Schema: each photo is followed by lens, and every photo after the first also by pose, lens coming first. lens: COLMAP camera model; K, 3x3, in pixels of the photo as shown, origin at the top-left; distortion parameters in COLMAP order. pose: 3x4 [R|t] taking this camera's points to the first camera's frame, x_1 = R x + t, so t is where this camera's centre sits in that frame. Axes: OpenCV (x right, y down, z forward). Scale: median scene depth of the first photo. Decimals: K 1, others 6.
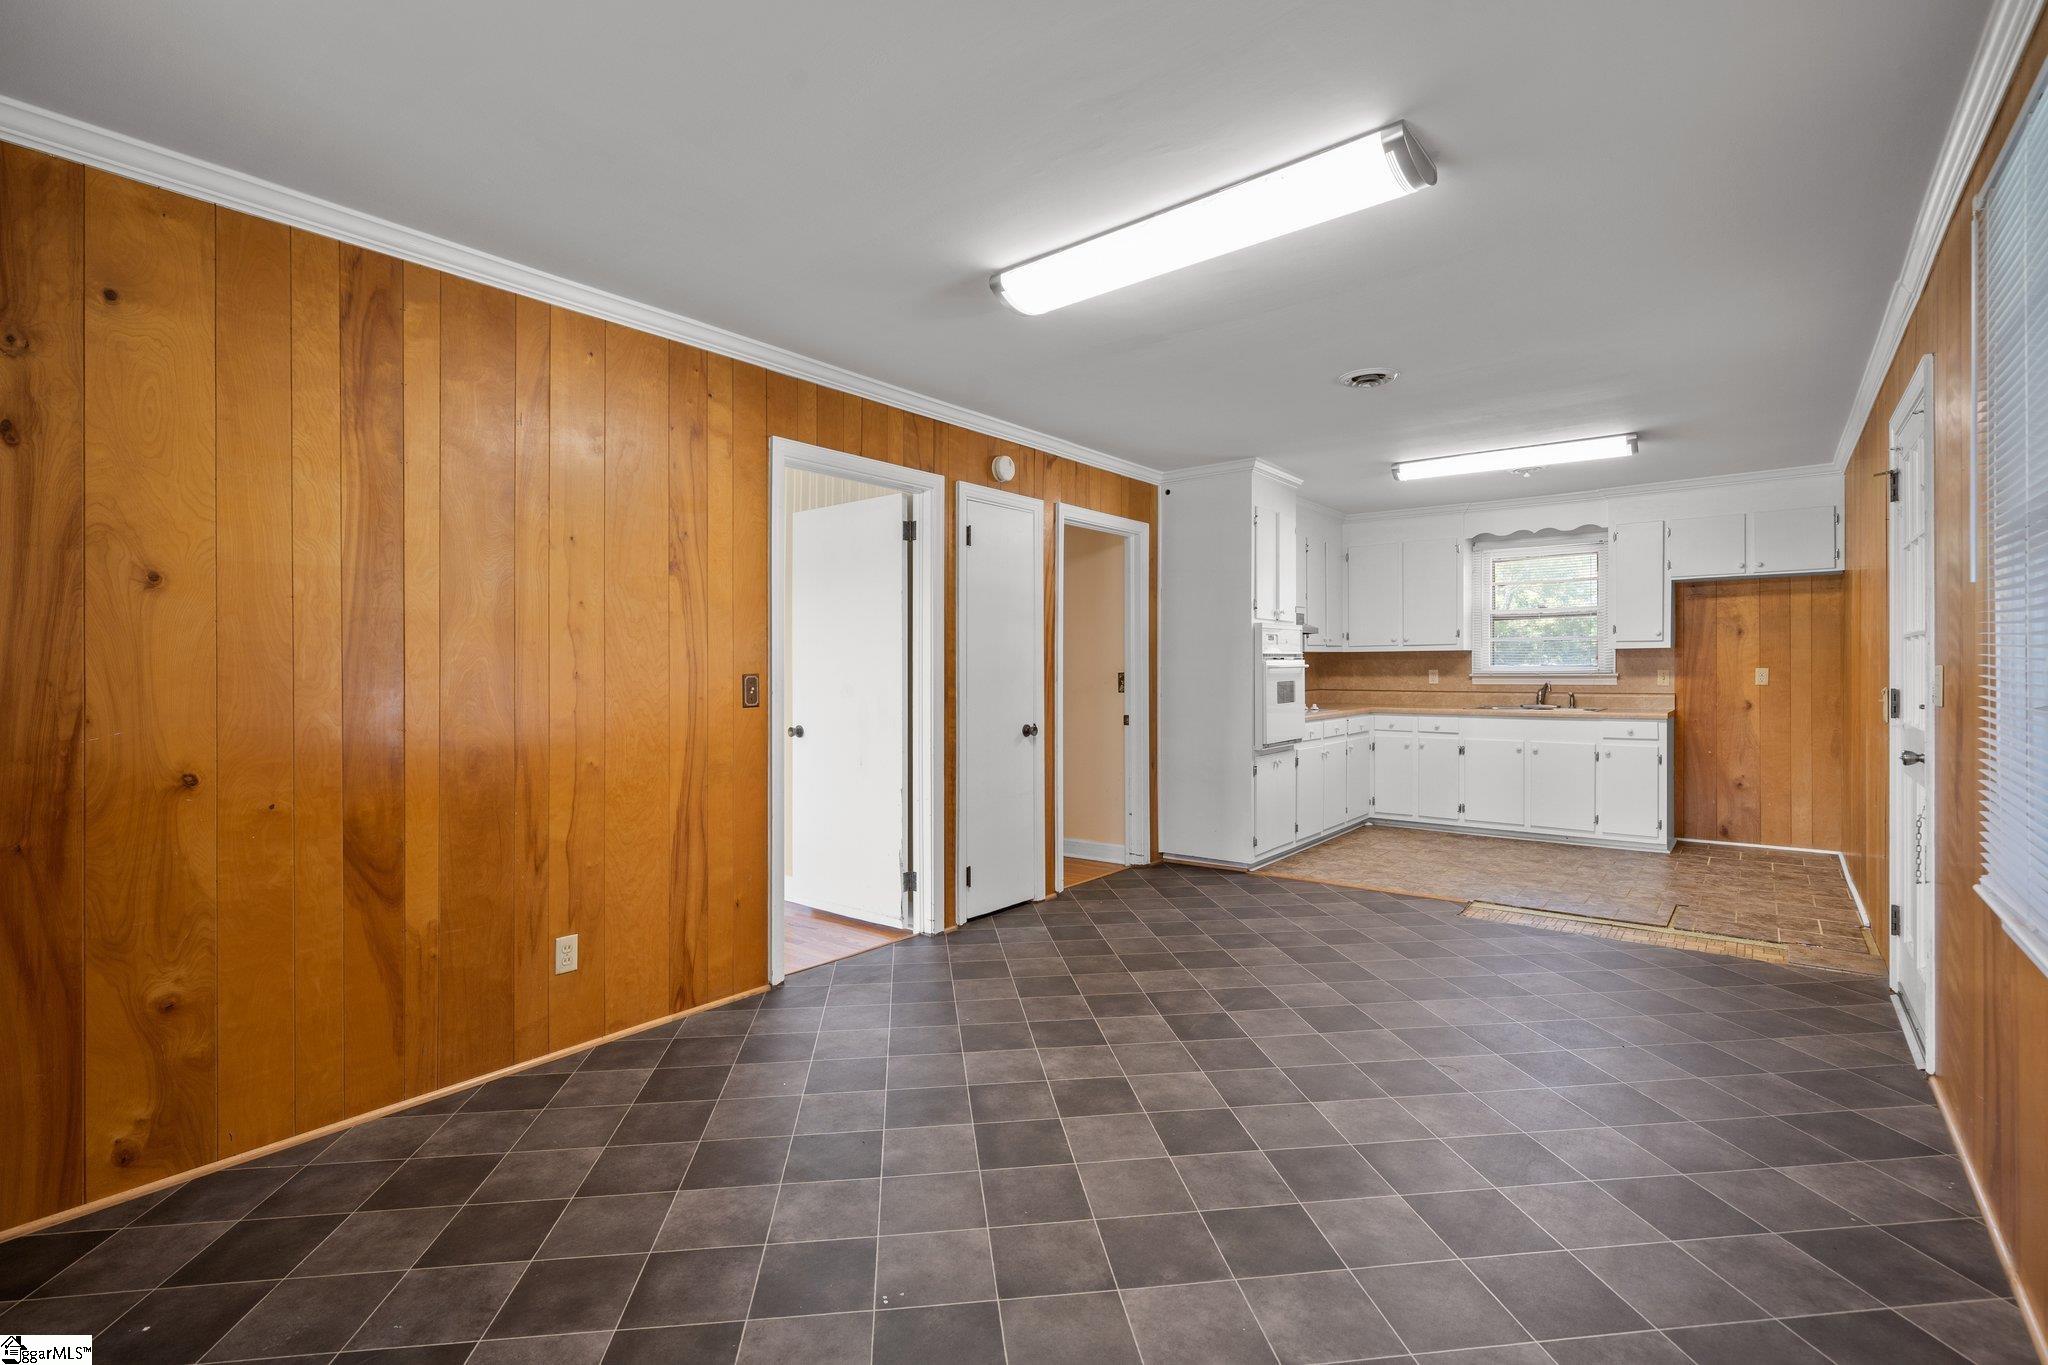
lens RADIAL K [[938.0, 0, 1017.1], [0, 938.0, 673.4], [0, 0, 1]] dist [-0.000112, 0.000434]
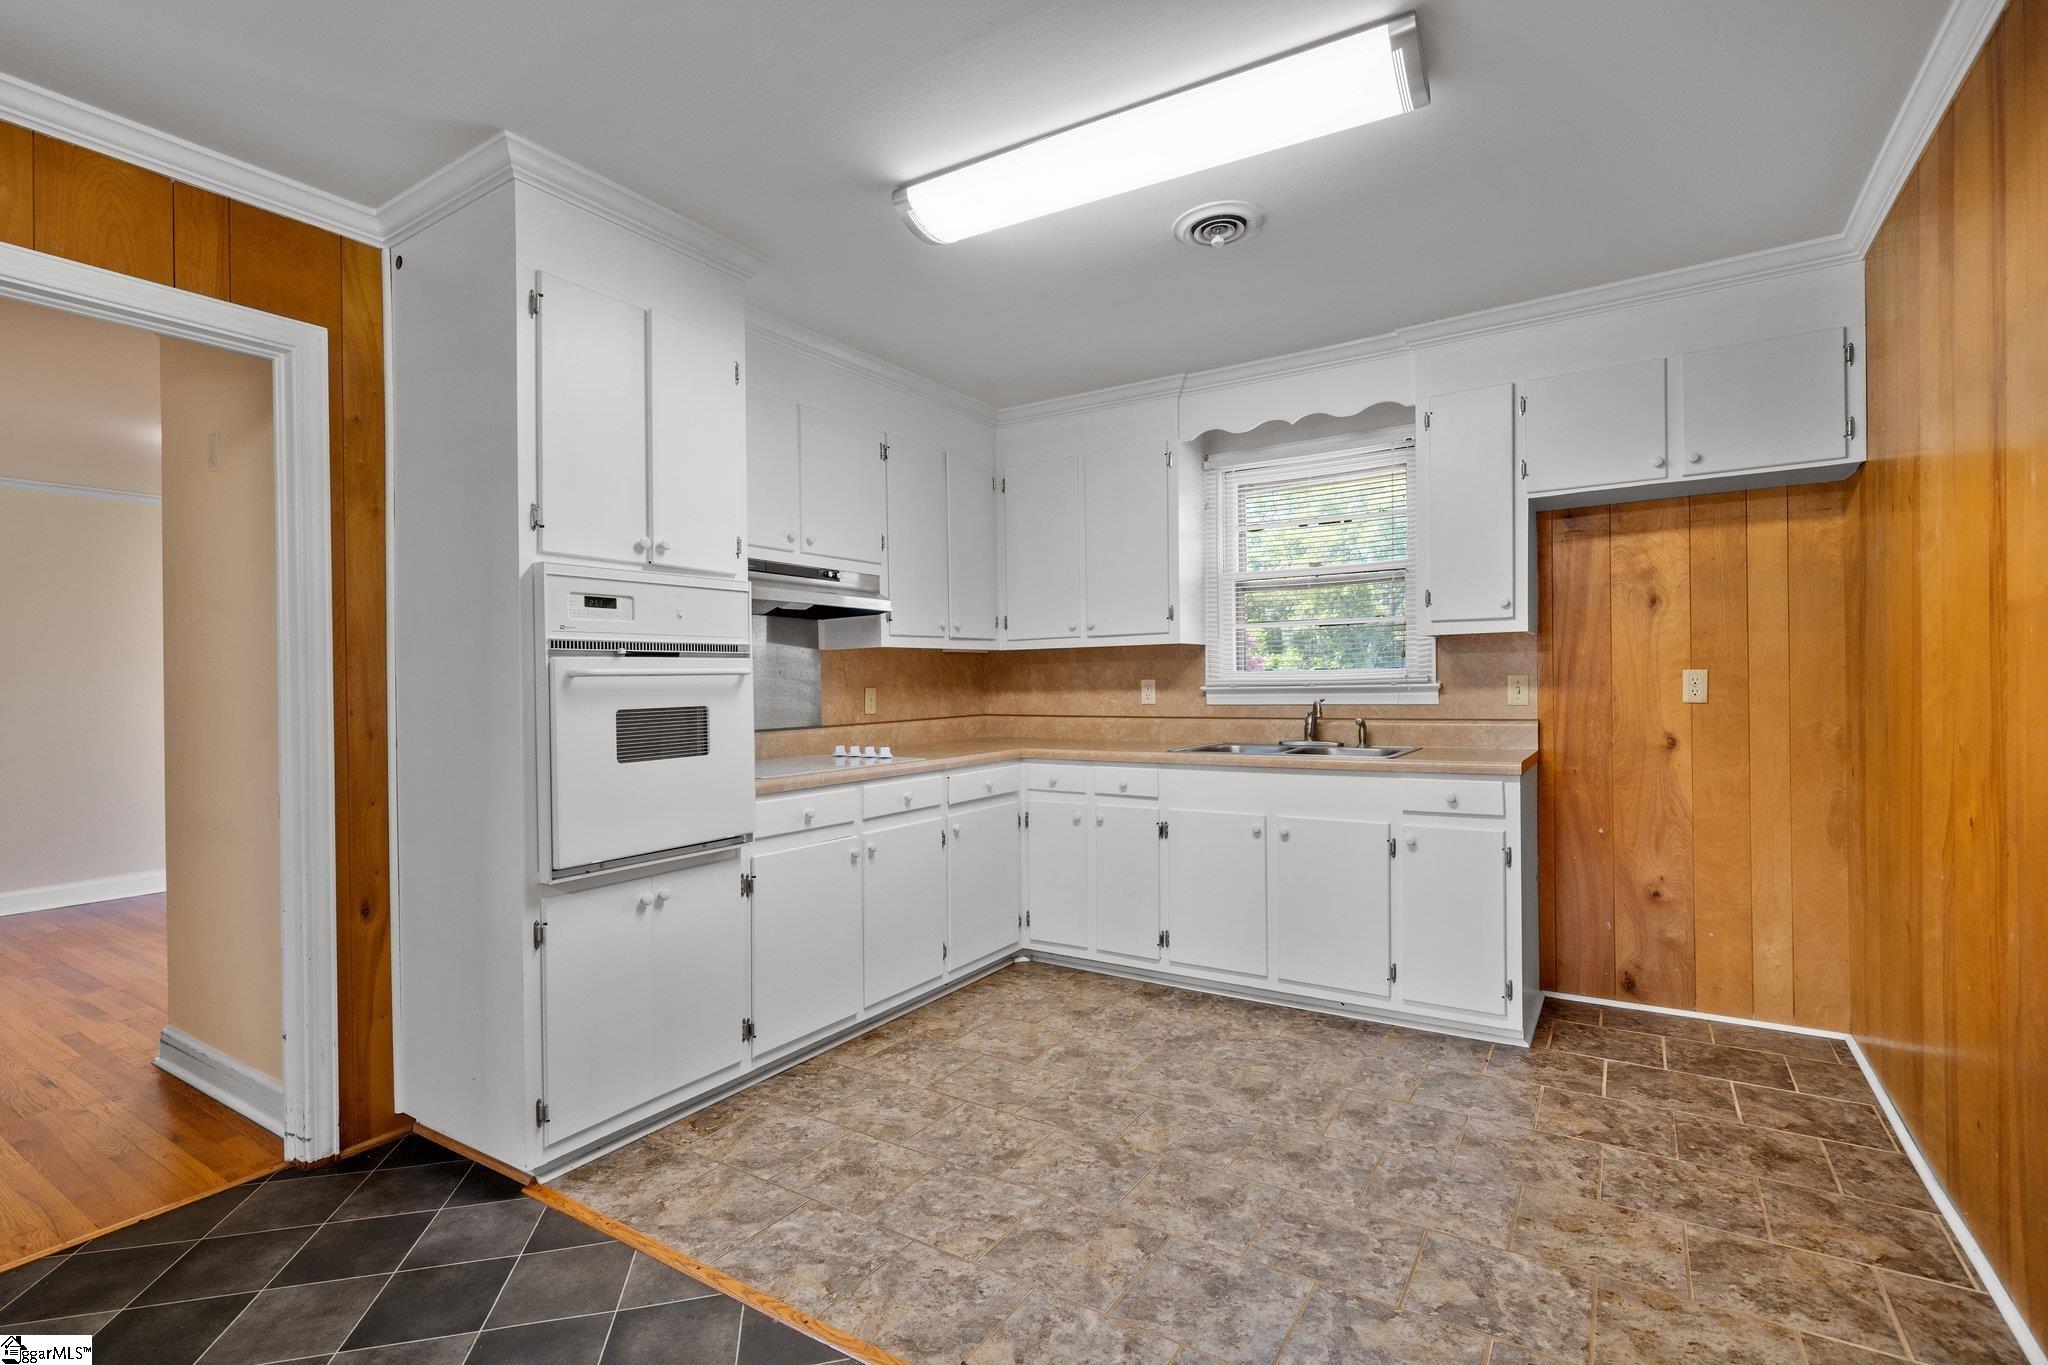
lens RADIAL K [[941.3, 0, 1029.5], [0, 941.3, 689.8], [0, 0, 1]] dist [-0.002314, 0.006219]
pose [[0.994876, -0.009900, 0.100617, 0.375427], [0.009840, 0.999951, 0.001095, 0.001305], [-0.100623, -0.000099, 0.994925, 0.518340]]
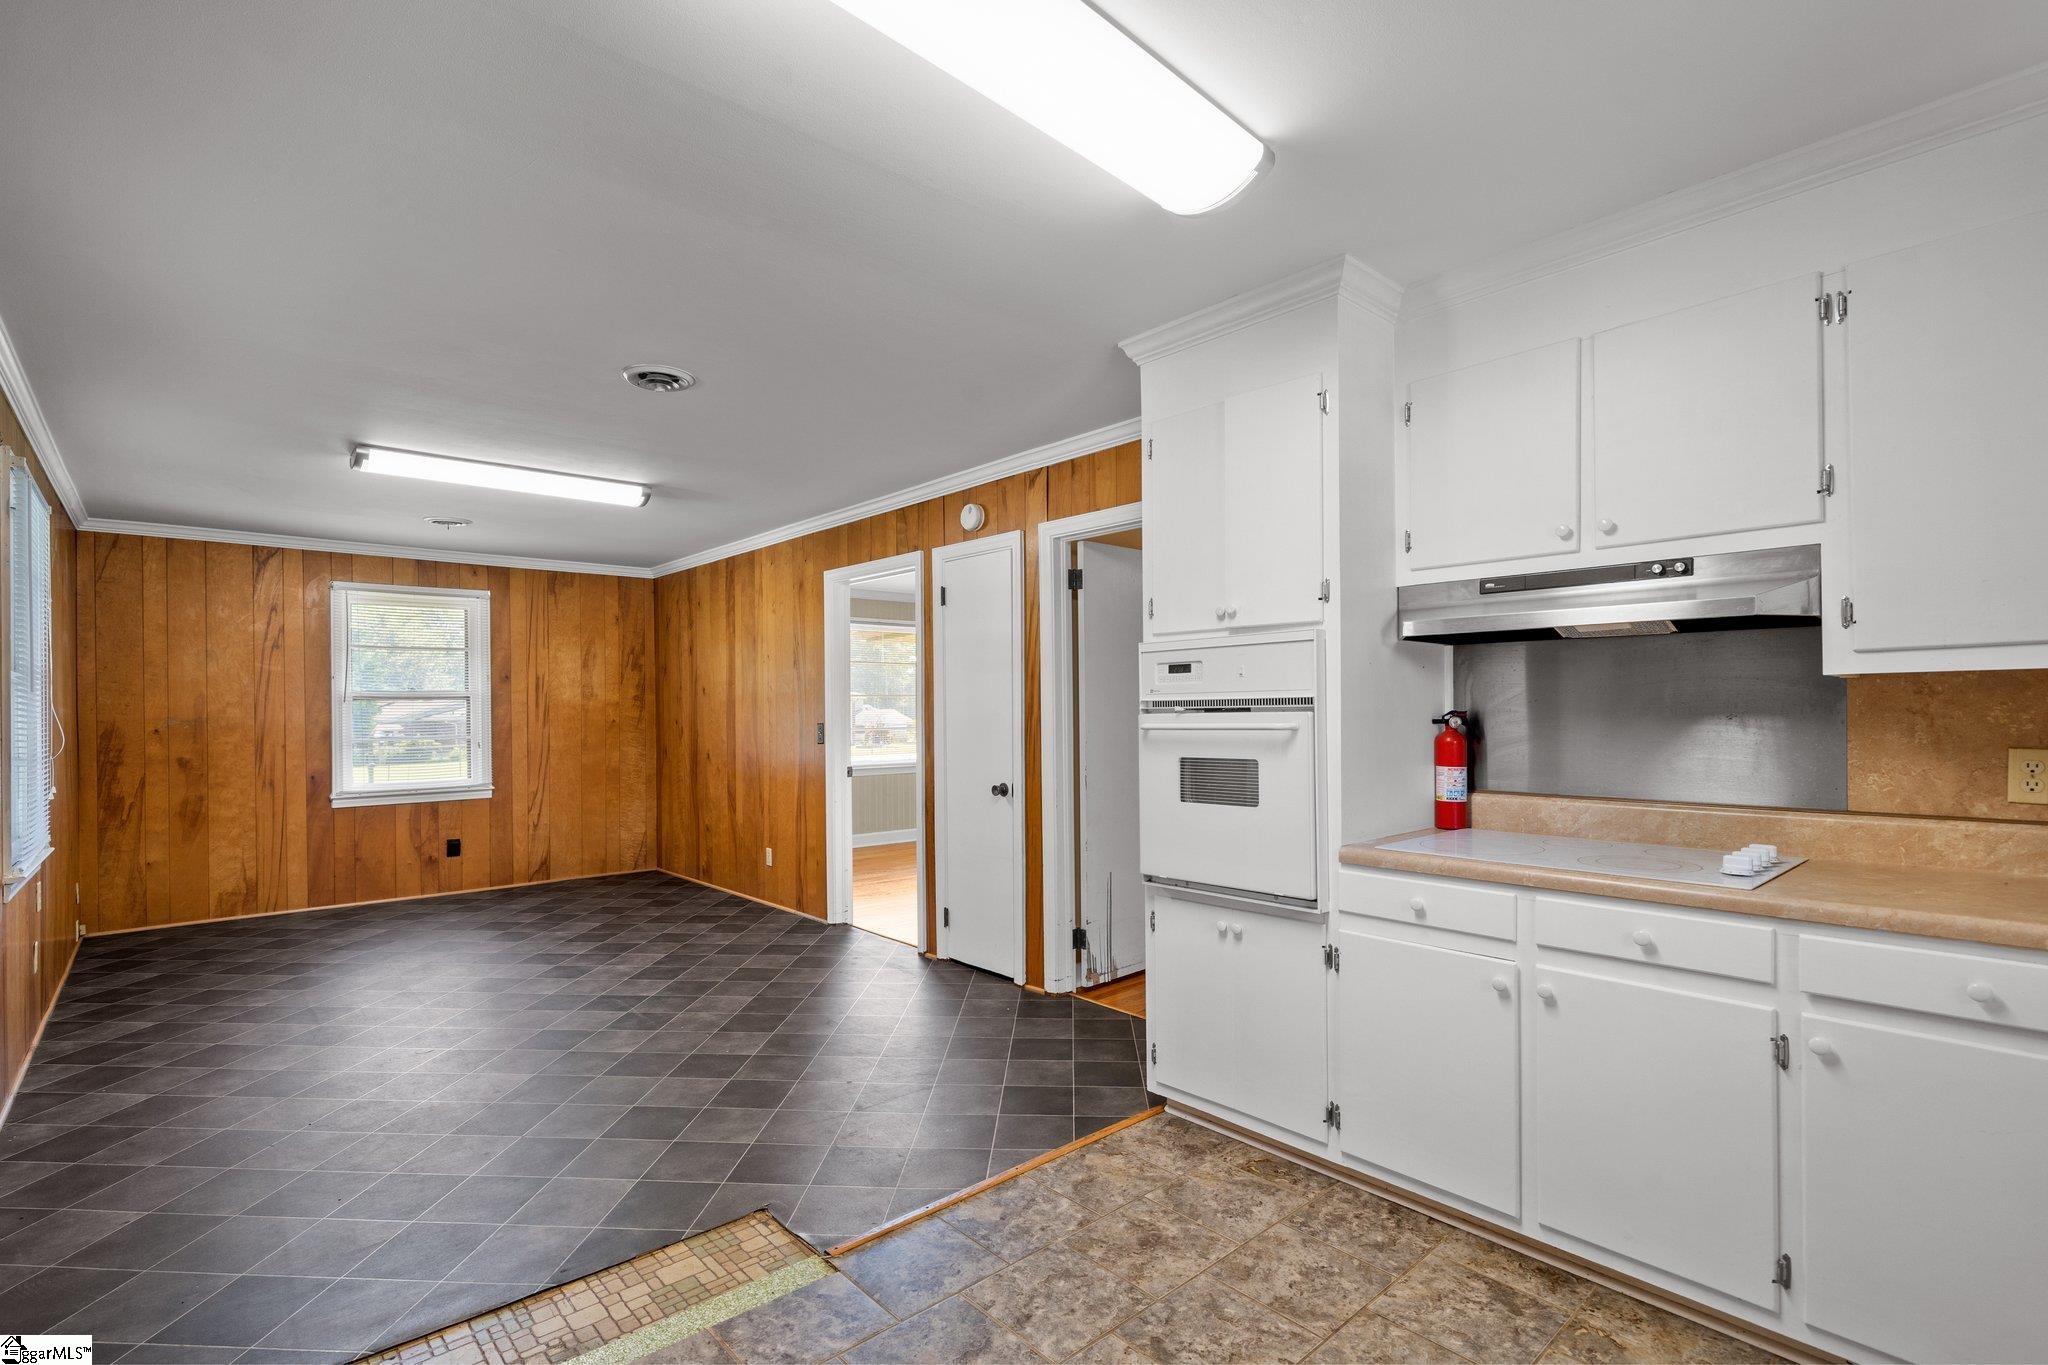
lens RADIAL K [[961.1, 0, 1021.0], [0, 961.1, 710.4], [0, 0, 1]] dist [-0.000974, -0.000163]
pose [[-0.176319, 0.008746, -0.984294, 0.714384], [0.005198, 0.999955, 0.007954, -0.018440], [0.984319, -0.003714, -0.176356, 0.910199]]
